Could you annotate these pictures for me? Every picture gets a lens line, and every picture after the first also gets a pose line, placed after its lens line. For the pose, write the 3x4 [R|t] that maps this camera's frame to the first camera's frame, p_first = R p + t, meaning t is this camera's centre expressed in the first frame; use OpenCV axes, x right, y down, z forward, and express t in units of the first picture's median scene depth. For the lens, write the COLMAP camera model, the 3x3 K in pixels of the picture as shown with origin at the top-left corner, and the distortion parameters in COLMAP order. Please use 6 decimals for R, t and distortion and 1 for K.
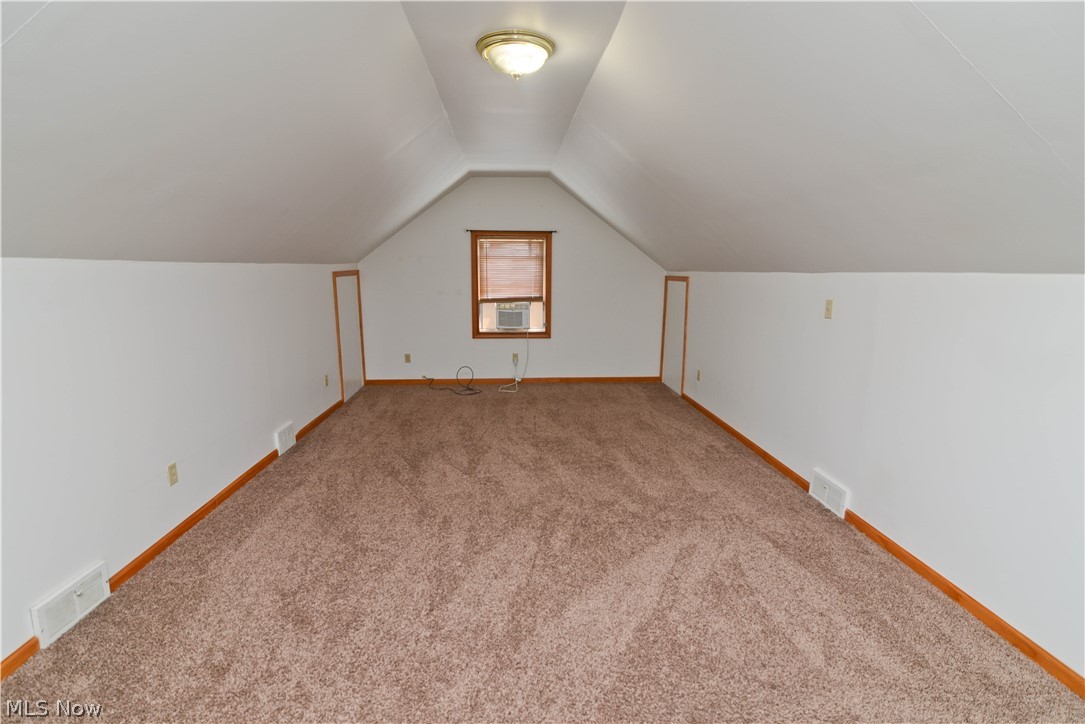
lens RADIAL K [[495.0, 0, 544.6], [0, 495.0, 366.9], [0, 0, 1]] dist [-0.016339, -0.000604]
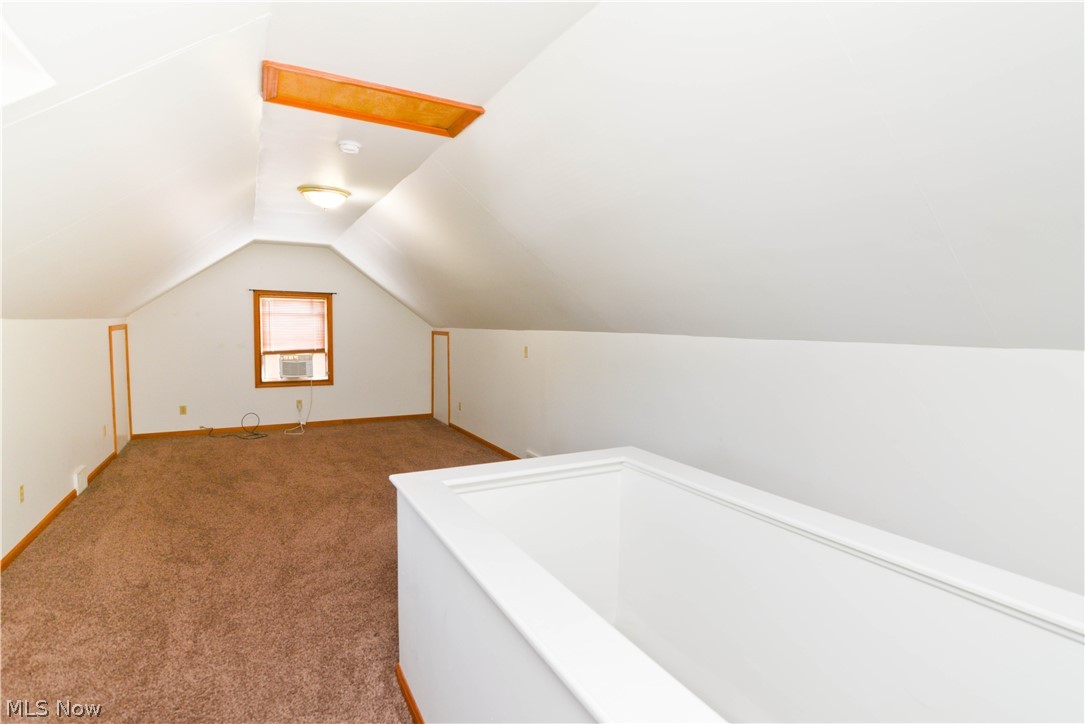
lens RADIAL K [[495.0, 0, 544.6], [0, 495.0, 366.9], [0, 0, 1]] dist [-0.016339, -0.000604]
pose [[0.901148, -0.026306, 0.432713, -0.043294], [0.072911, 0.993136, -0.091465, 0.043217], [-0.427336, 0.113973, 0.896880, -0.245633]]
